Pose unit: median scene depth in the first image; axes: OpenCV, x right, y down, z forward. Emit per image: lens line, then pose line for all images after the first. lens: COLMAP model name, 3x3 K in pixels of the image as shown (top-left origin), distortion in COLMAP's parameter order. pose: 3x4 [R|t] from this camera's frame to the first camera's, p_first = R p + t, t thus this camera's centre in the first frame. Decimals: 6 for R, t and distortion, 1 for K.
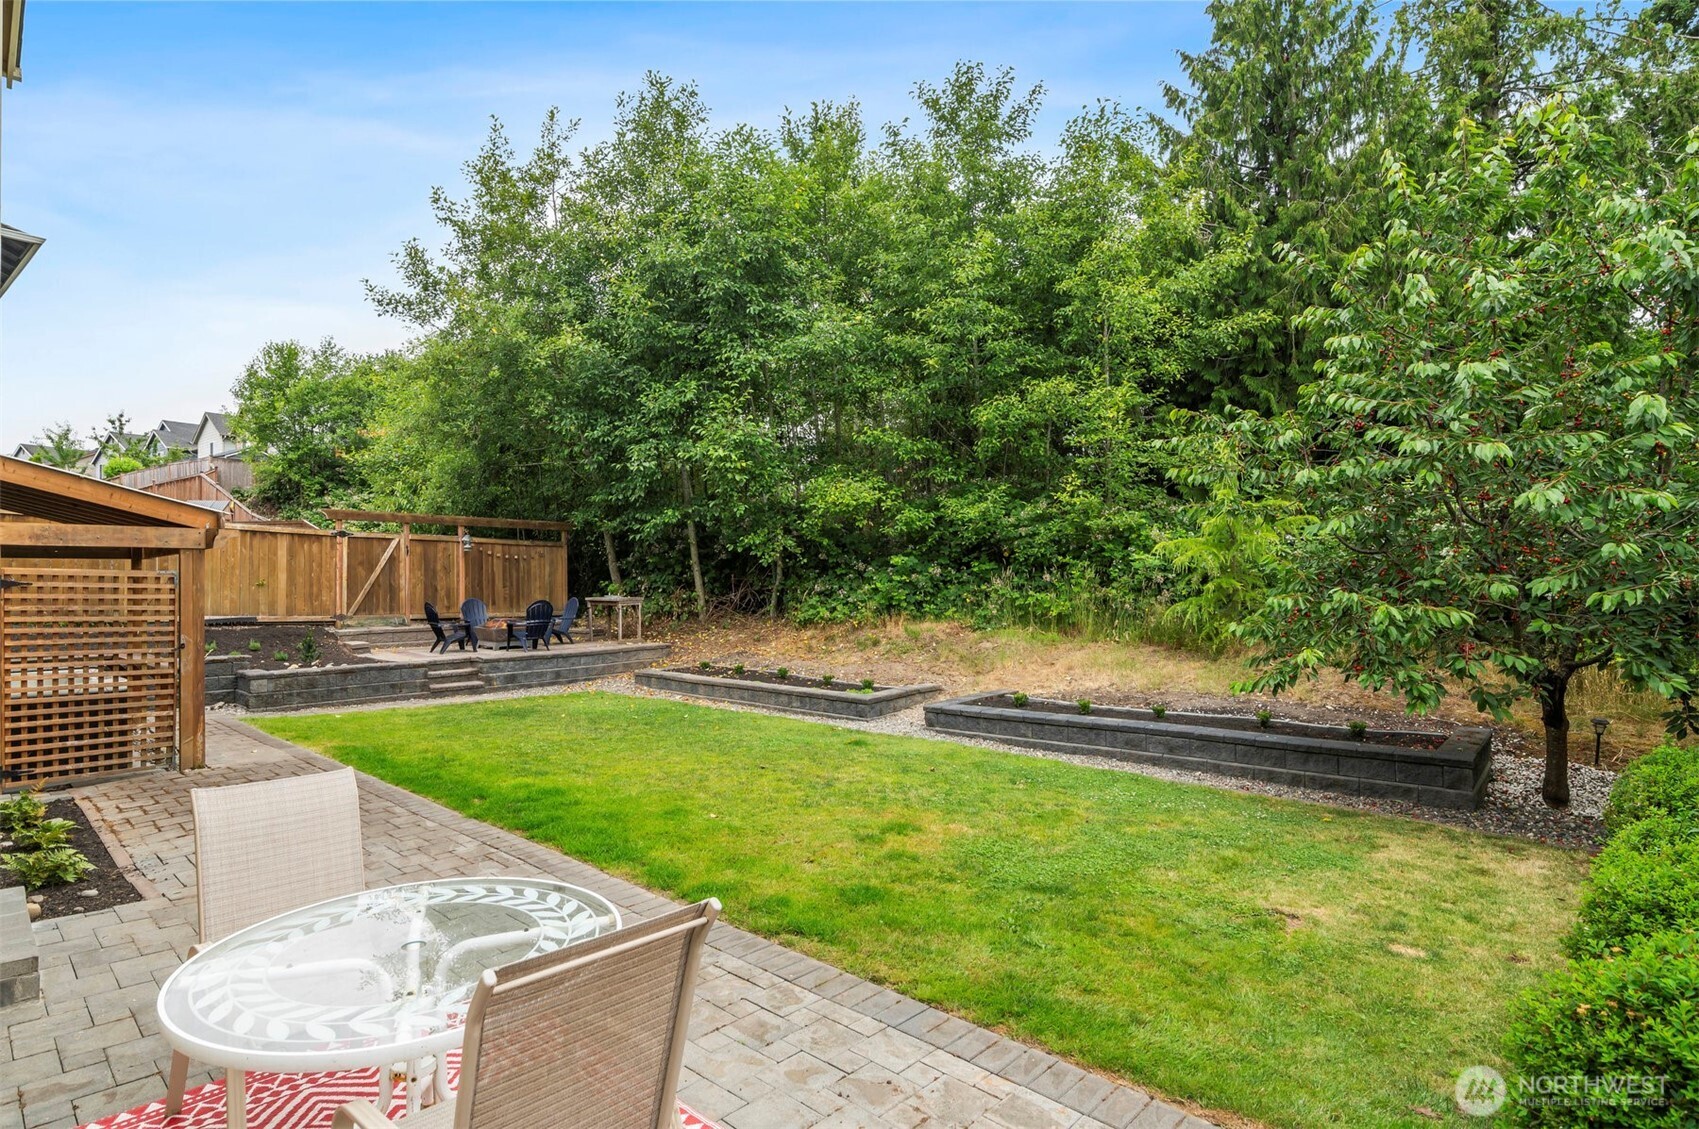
lens RADIAL K [[851.2, 0, 806.8], [0, 851.2, 577.8], [0, 0, 1]] dist [-0.005036, -0.000702]
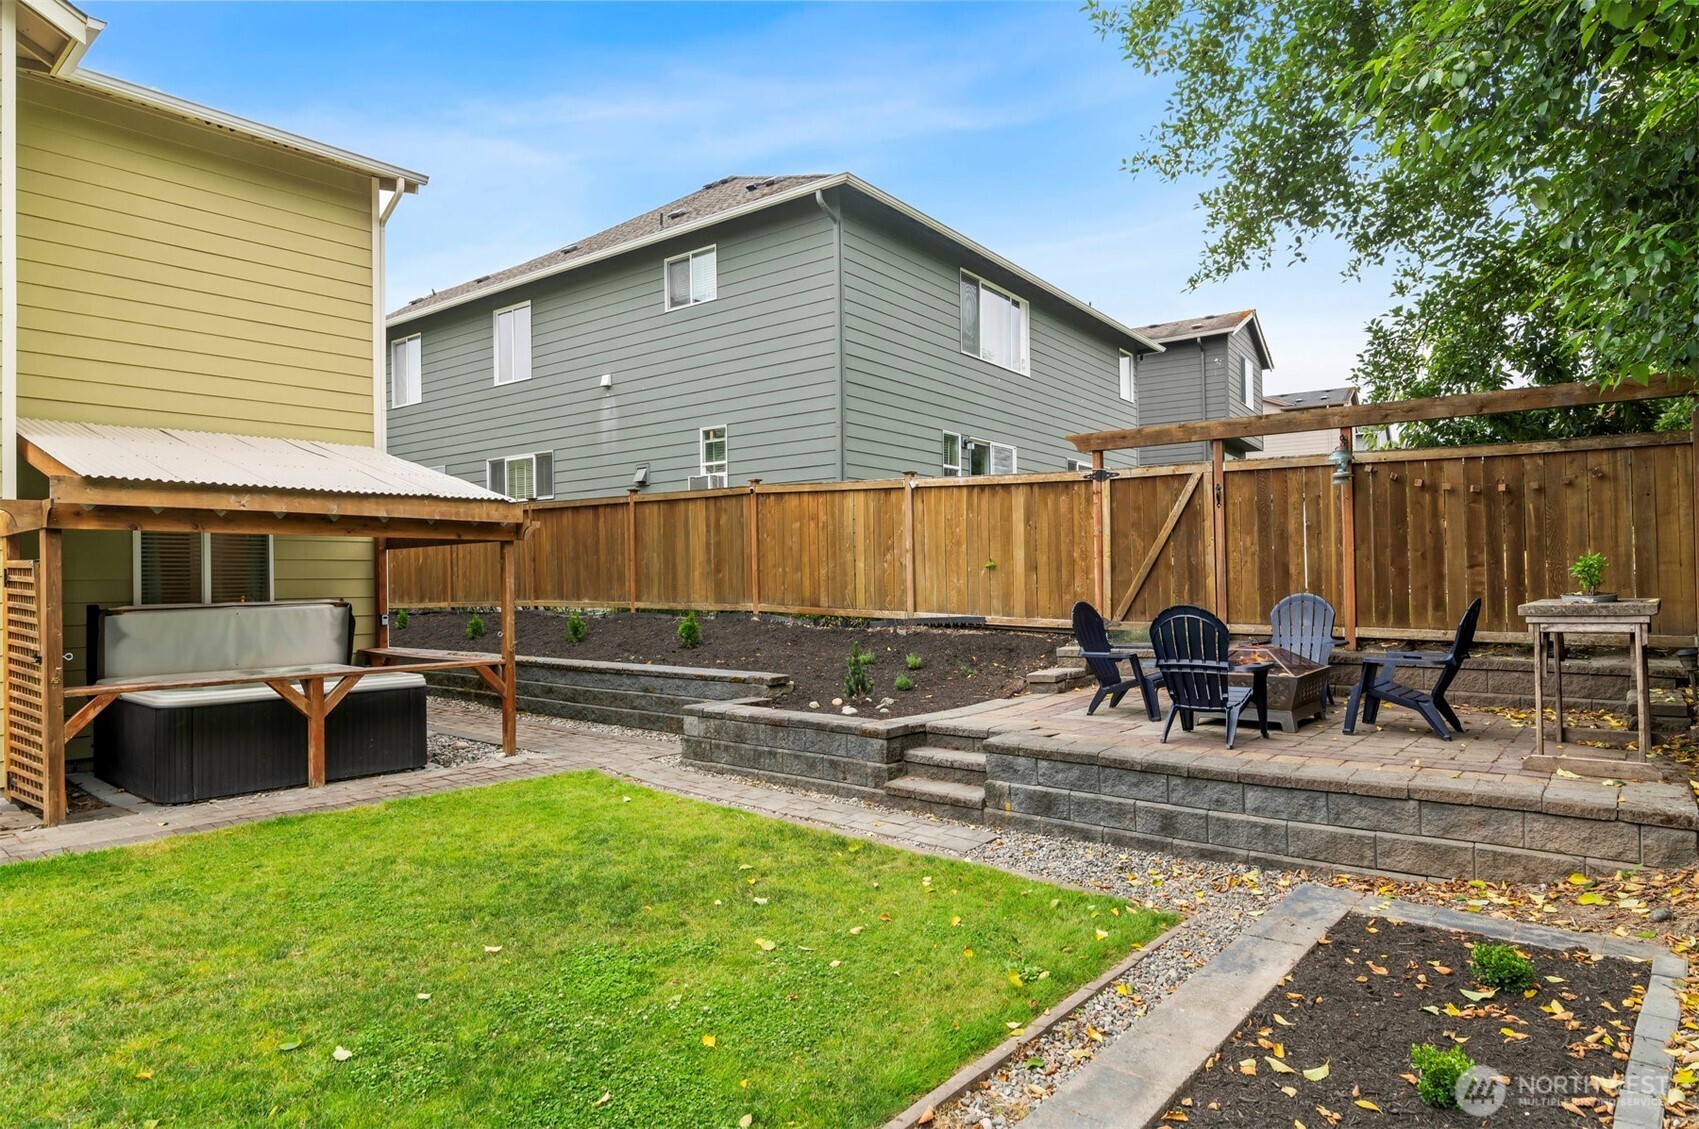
lens RADIAL K [[970.0, 0, 860.6], [0, 970.0, 569.4], [0, 0, 1]] dist [-0.005869, -0.002532]
pose [[0.079601, -0.004025, -0.996819, 0.087808], [0.021075, 0.999775, -0.002354, 0.009234], [0.996604, -0.020820, 0.079668, 0.841673]]
